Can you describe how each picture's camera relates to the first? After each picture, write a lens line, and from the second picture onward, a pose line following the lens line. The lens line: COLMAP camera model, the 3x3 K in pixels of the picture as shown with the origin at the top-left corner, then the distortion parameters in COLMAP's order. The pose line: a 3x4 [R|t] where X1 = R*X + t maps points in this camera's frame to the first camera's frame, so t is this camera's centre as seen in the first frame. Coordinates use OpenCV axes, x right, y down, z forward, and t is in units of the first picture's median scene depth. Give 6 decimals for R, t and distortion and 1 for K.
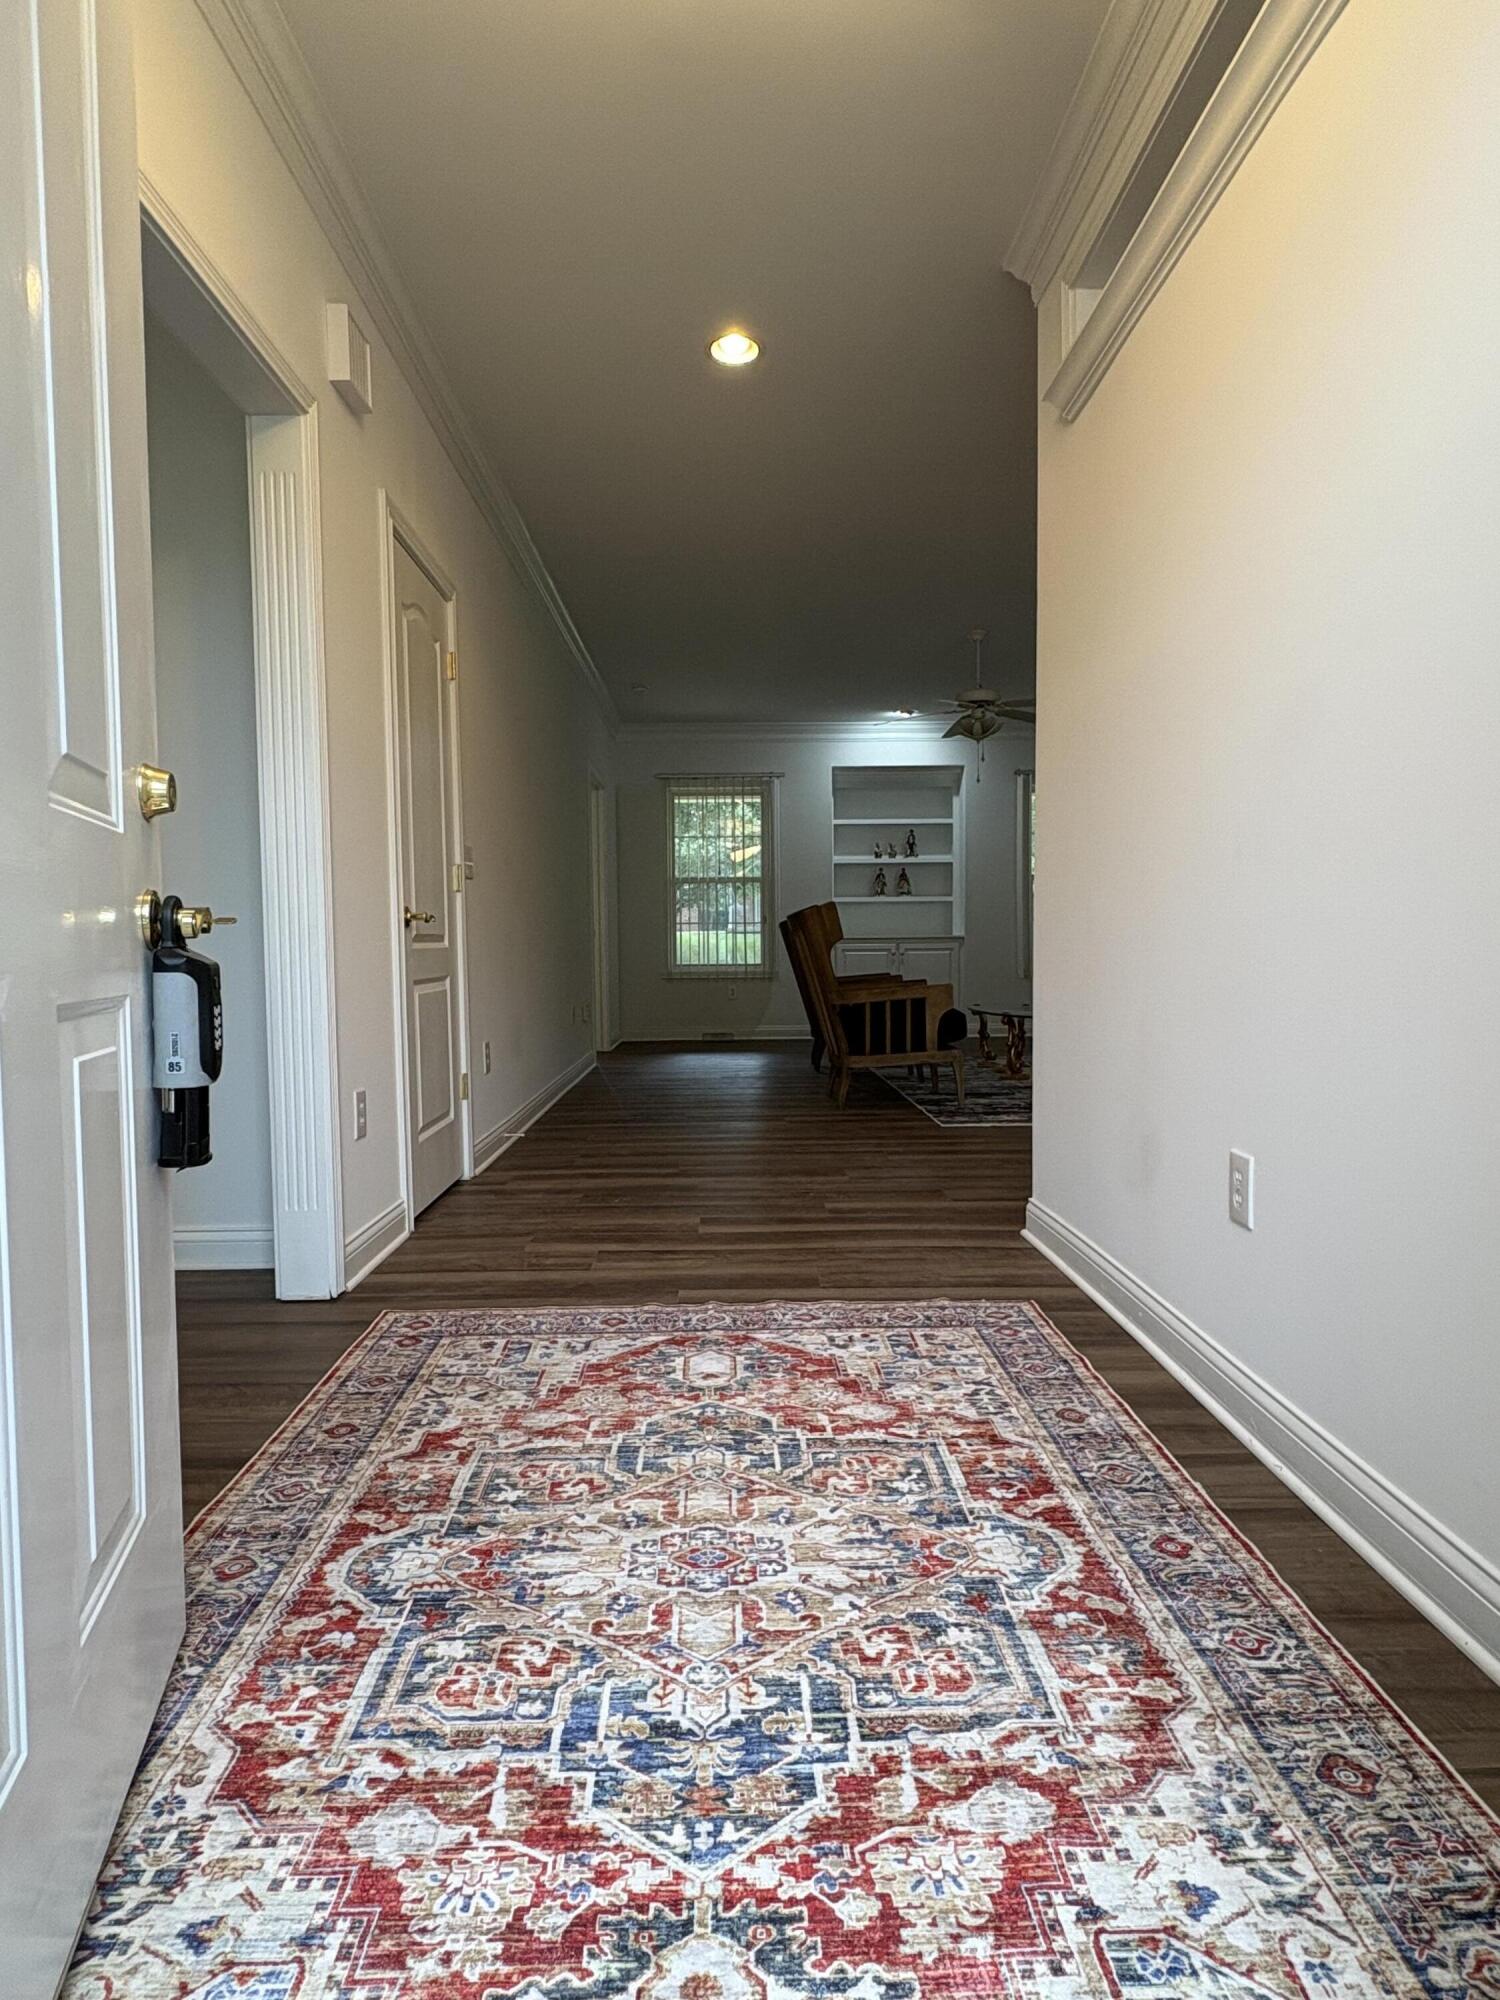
lens RADIAL K [[1113.0, 0, 750.0], [0, 1113.0, 1000.0], [0, 0, 1]] dist [-0.001069, -0.000233]
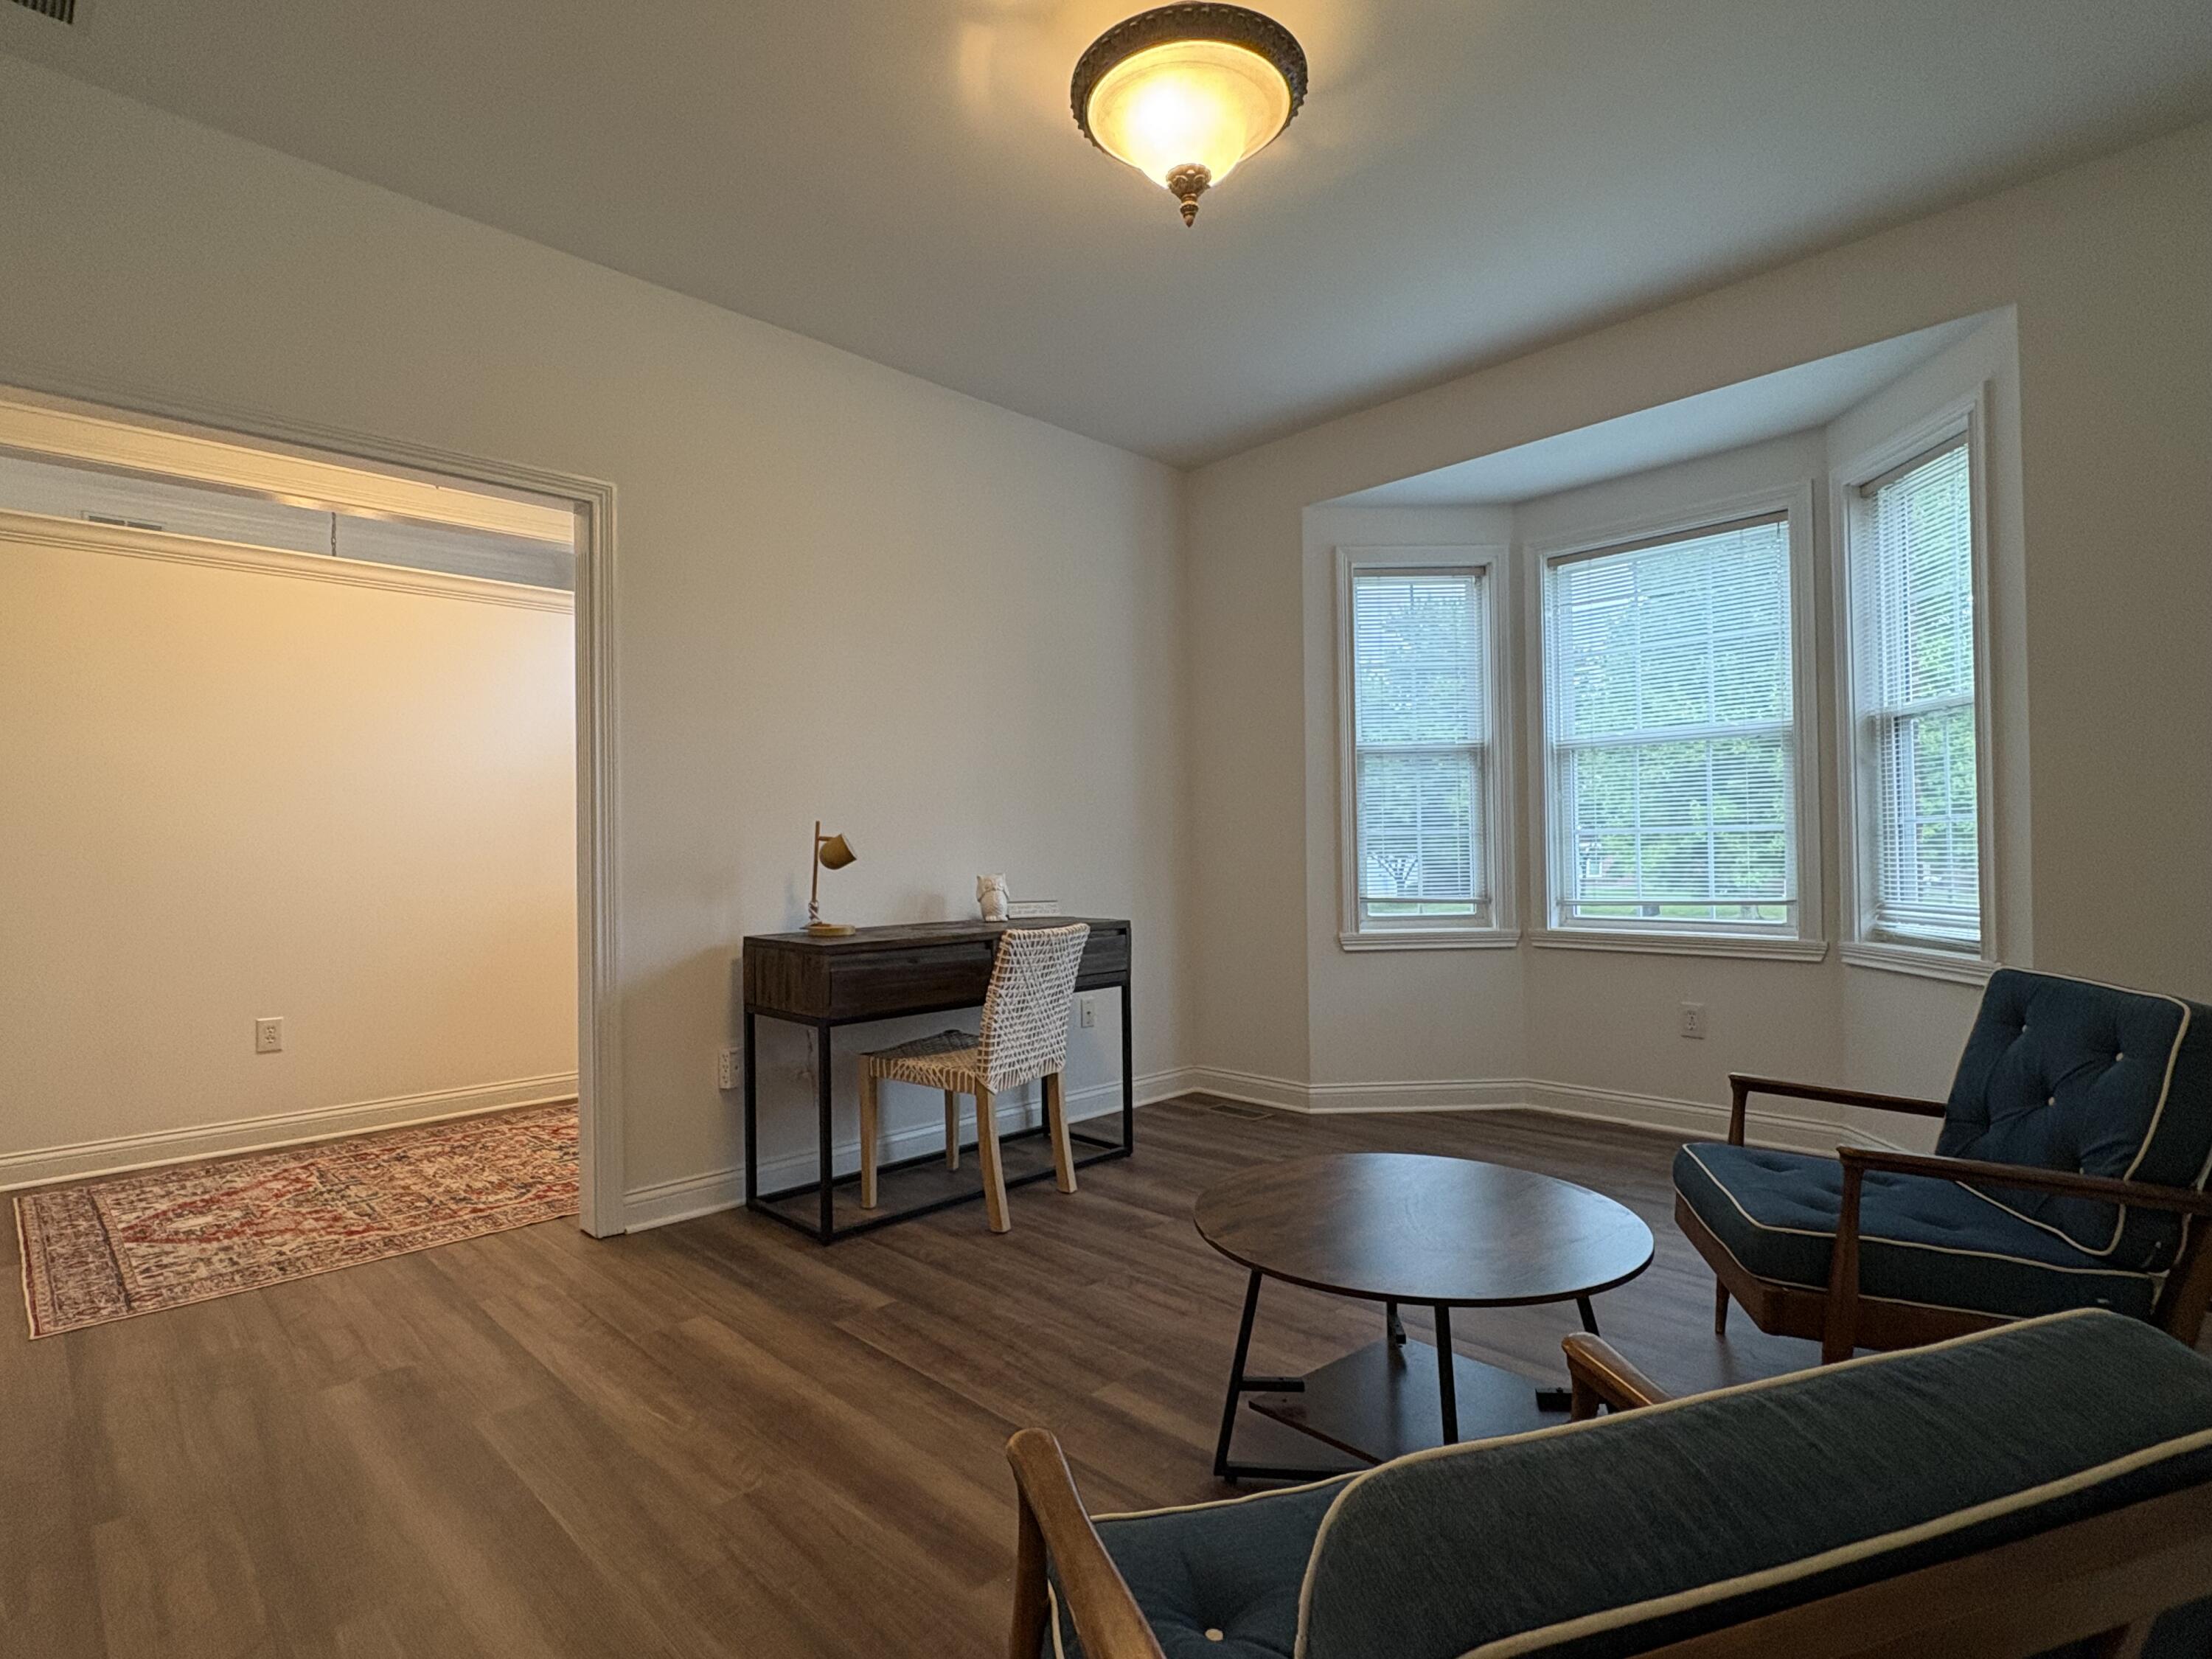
lens RADIAL K [[1116.0, 0, 1106.0], [0, 1116.0, 829.5], [0, 0, 1]] dist [0.002965, -0.000757]
pose [[-0.689379, 0.028832, 0.723827, -2.283559], [0.053923, 0.998478, 0.011585, -0.167935], [-0.722392, 0.047017, -0.689884, 1.313888]]
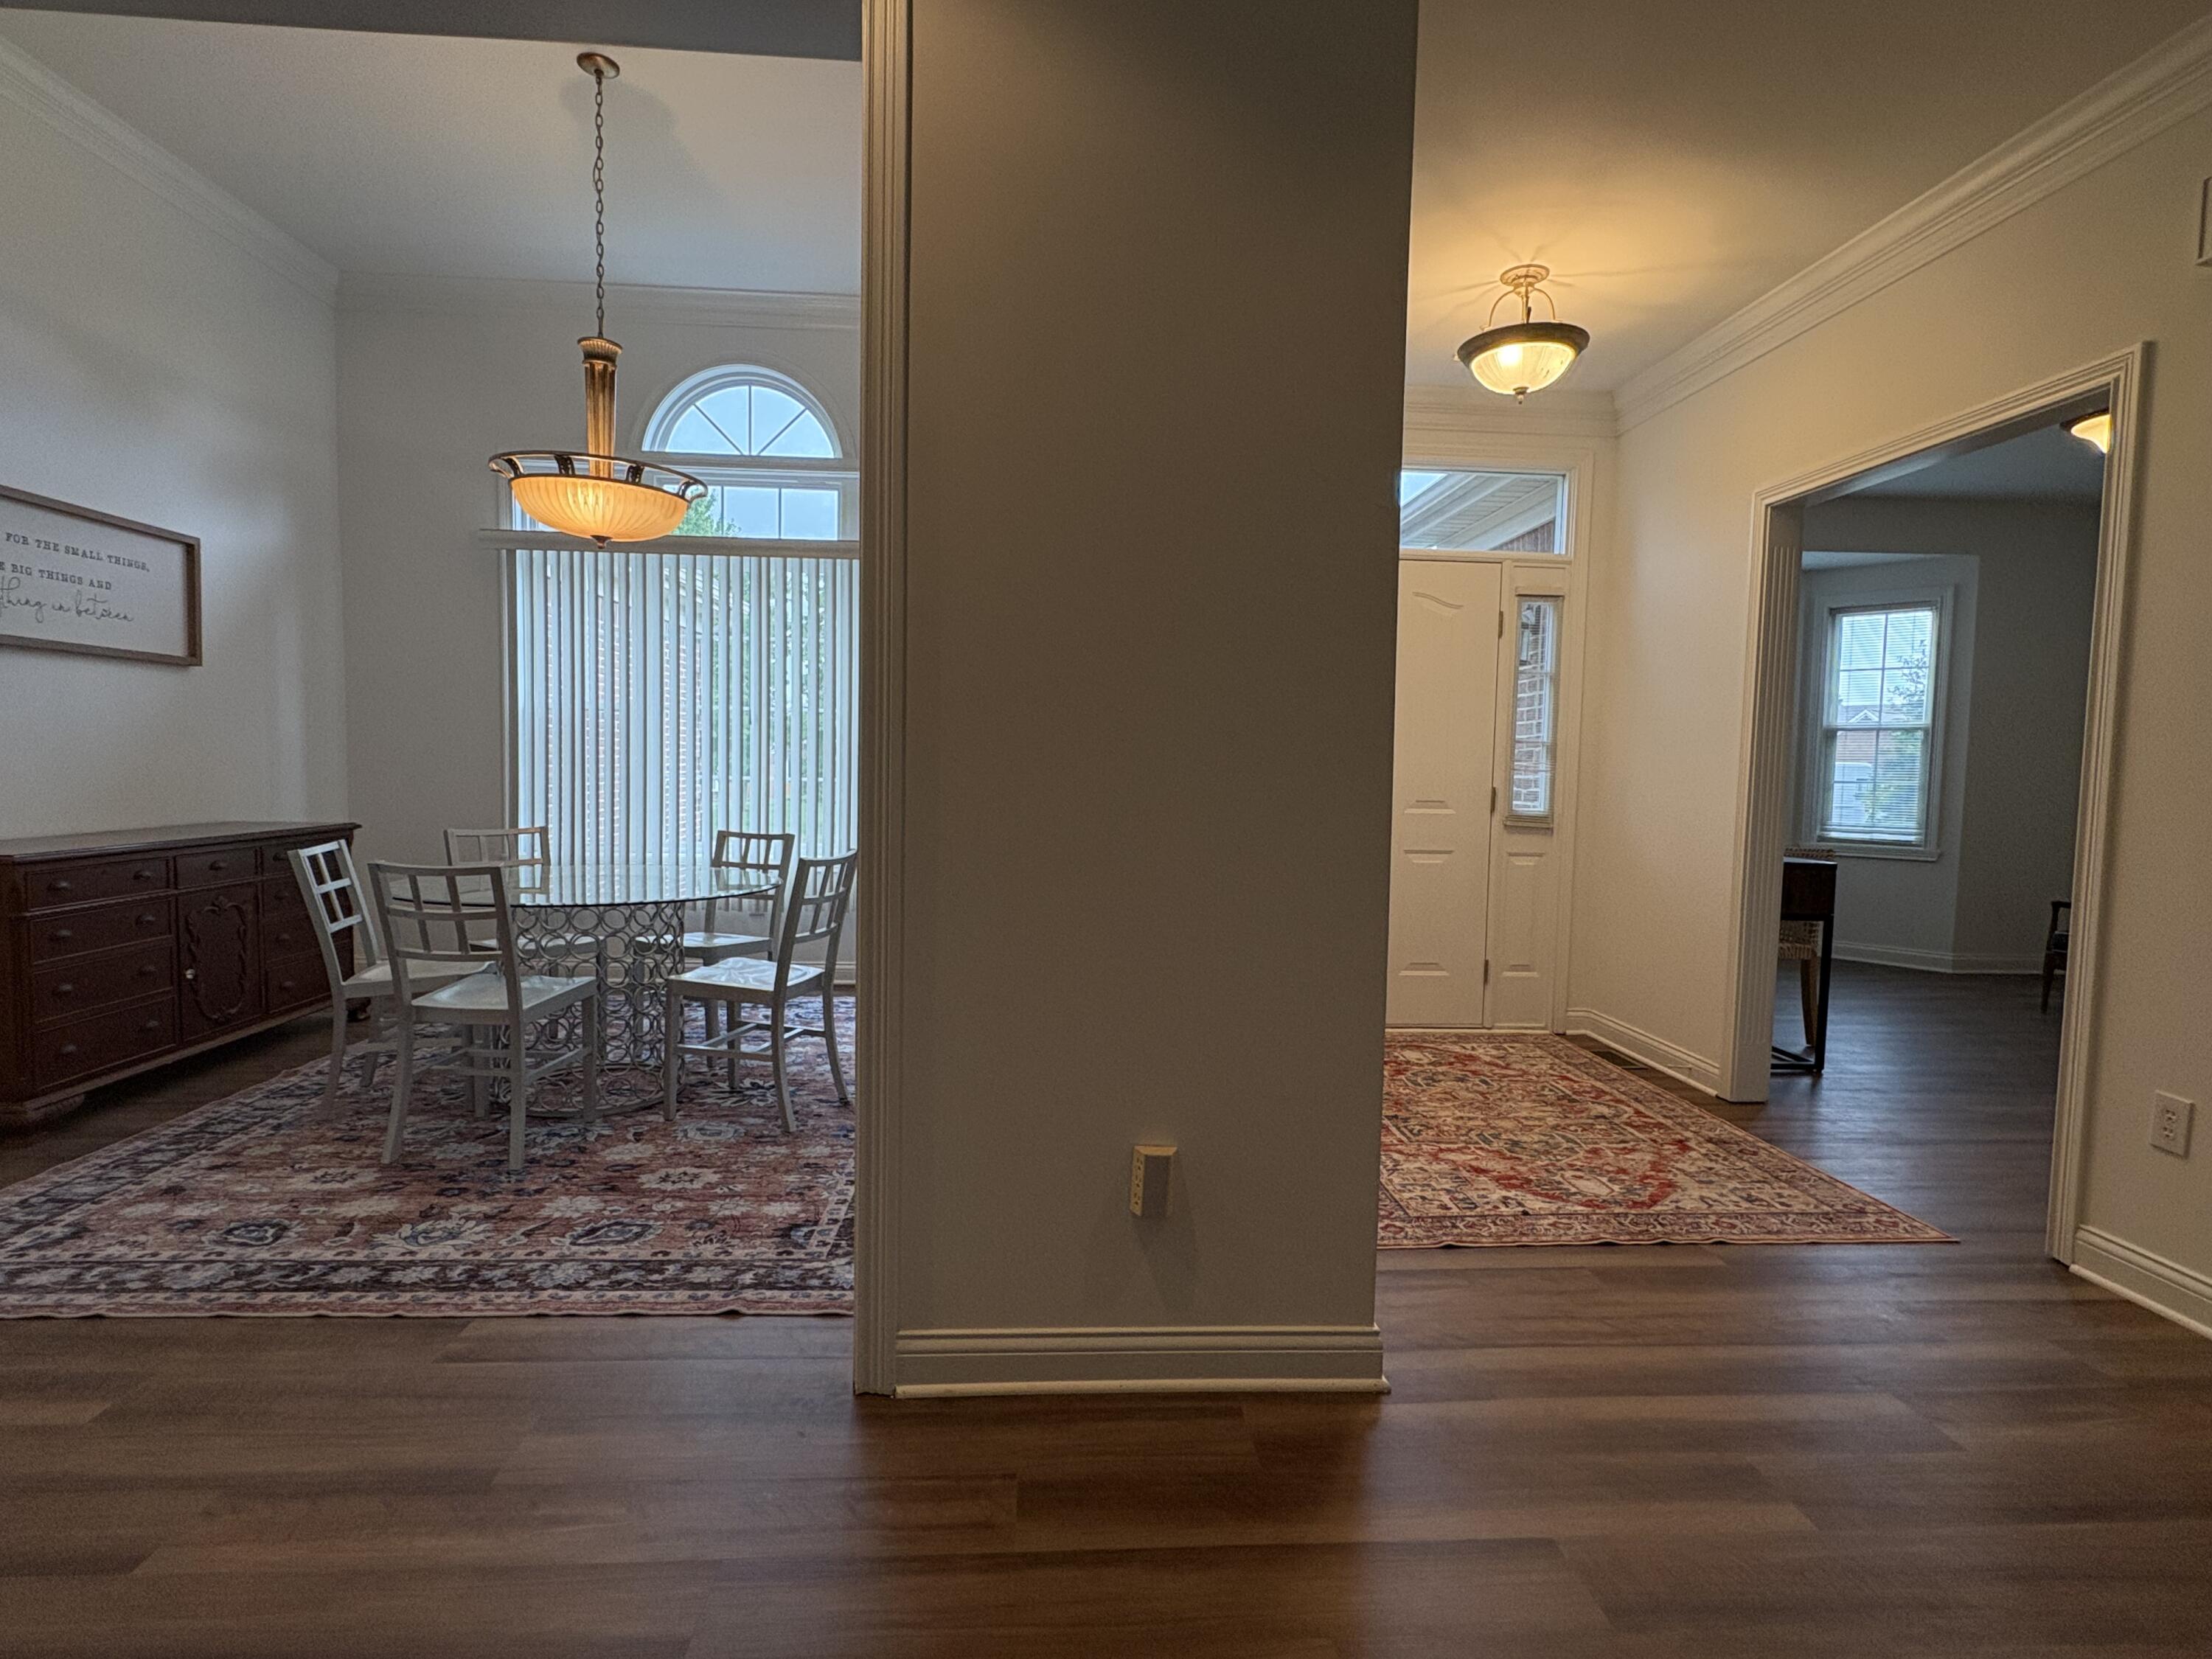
lens RADIAL K [[1116.0, 0, 1106.0], [0, 1116.0, 829.5], [0, 0, 1]] dist [0.002965, -0.000757]
pose [[-0.998949, -0.008857, -0.044981, 0.738093], [-0.013642, 0.994143, 0.107210, -0.296587], [0.043768, 0.107711, -0.993218, 2.690897]]
